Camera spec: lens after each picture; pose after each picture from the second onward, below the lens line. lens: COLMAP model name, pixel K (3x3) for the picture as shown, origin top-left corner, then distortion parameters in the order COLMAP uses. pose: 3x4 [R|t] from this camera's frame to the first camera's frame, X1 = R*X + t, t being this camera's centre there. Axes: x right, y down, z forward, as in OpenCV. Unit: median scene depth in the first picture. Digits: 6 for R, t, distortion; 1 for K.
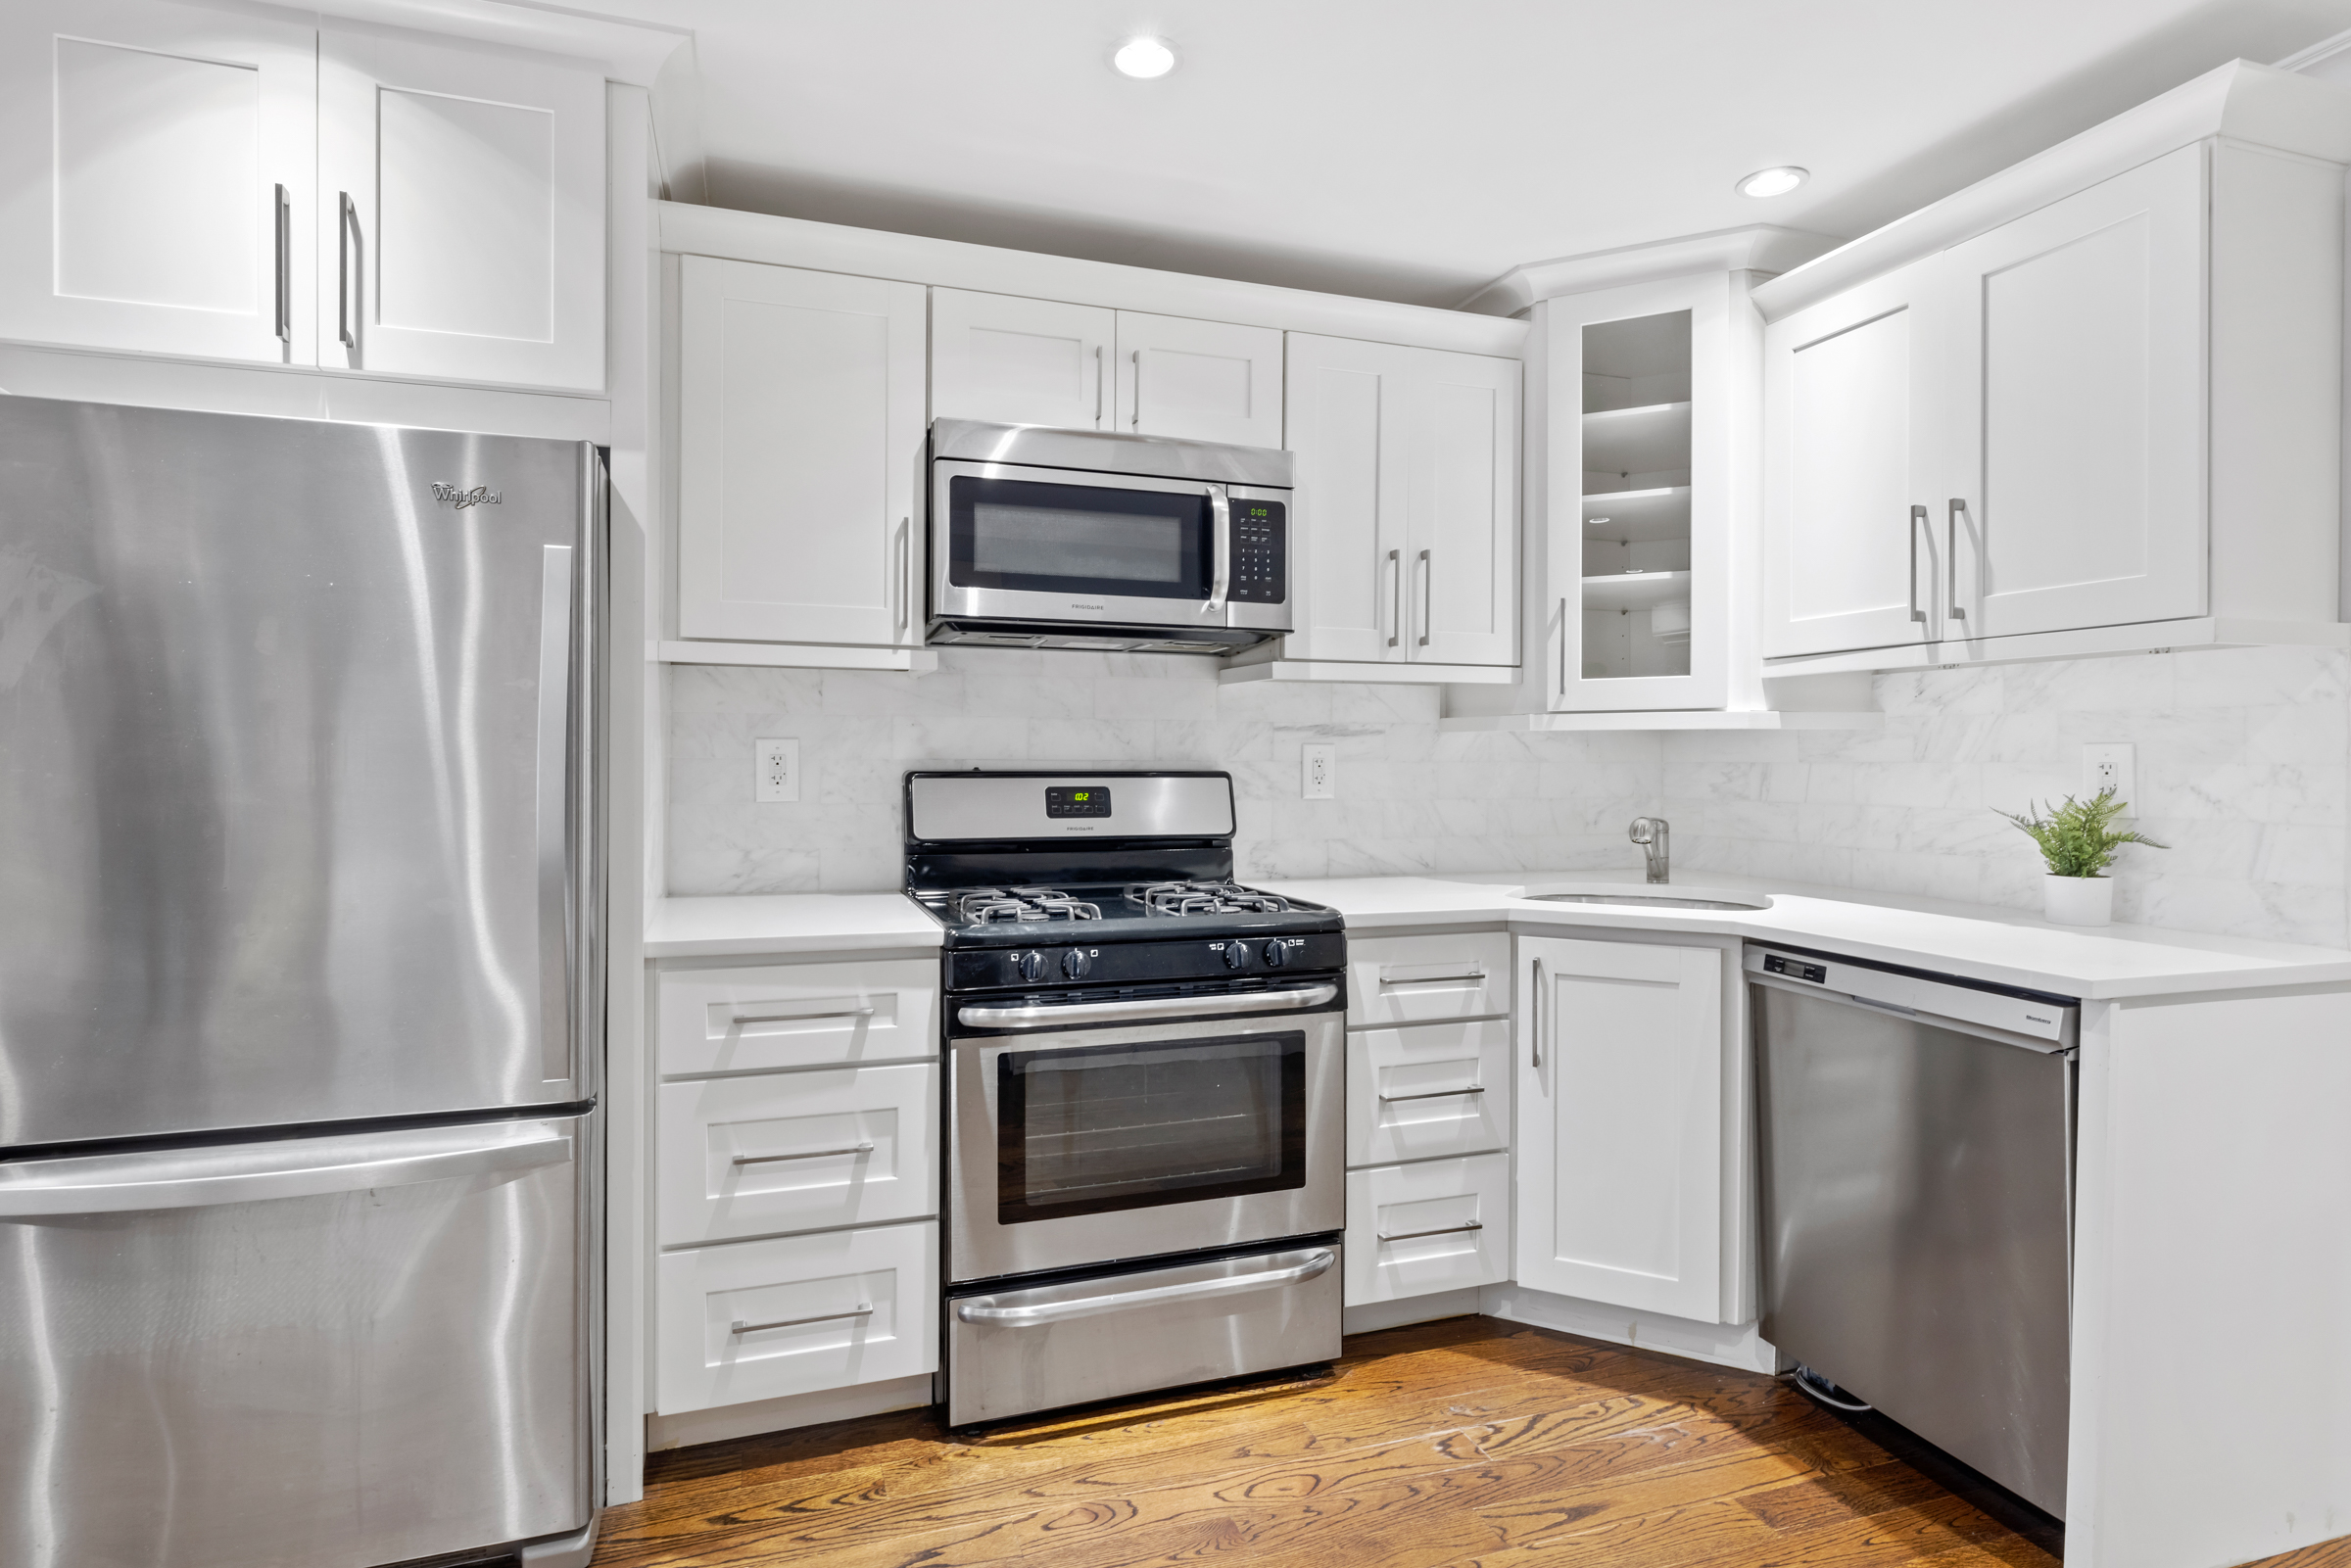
lens RADIAL K [[1181.5, 0, 1171.4], [0, 1181.5, 768.9], [0, 0, 1]] dist [0.032686, 0.000056]
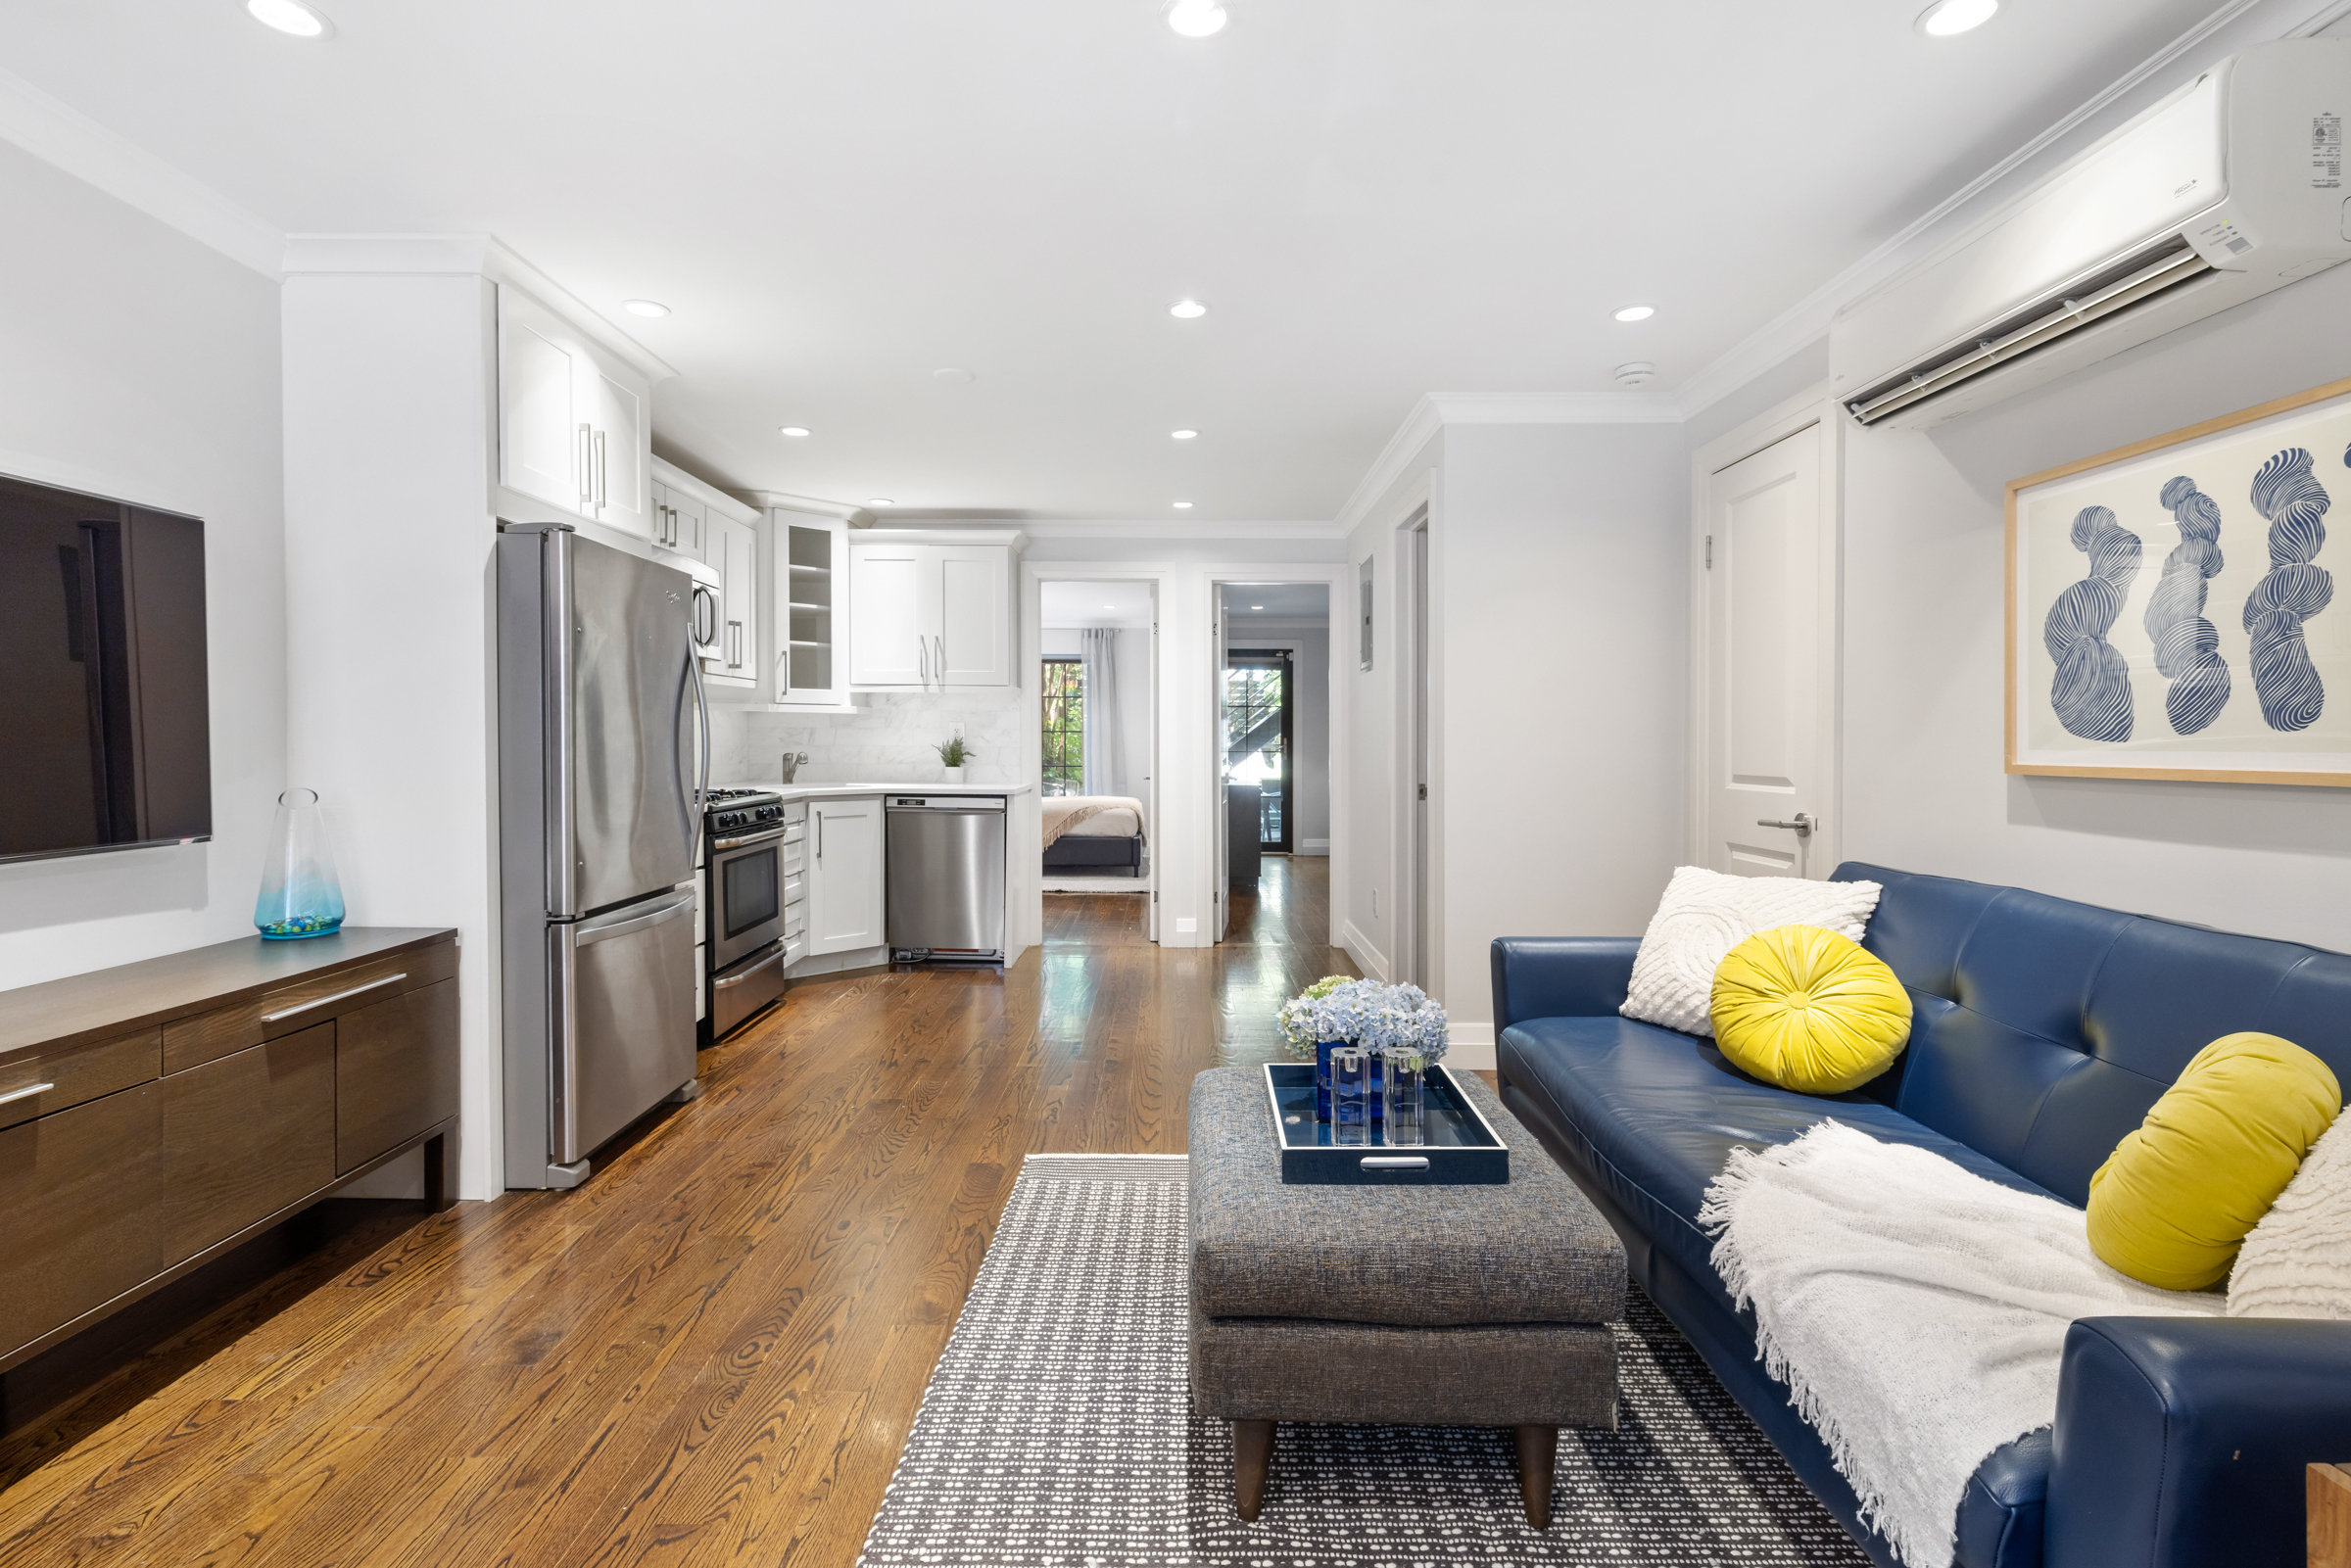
lens RADIAL K [[1035.4, 0, 1168.7], [0, 1035.4, 752.4], [0, 0, 1]] dist [0.000711, 0.000003]
pose [[0.313138, -0.012319, 0.949628, -1.308773], [0.001572, 0.999921, 0.012453, 0.020525], [-0.949706, -0.002406, 0.313133, -0.260825]]
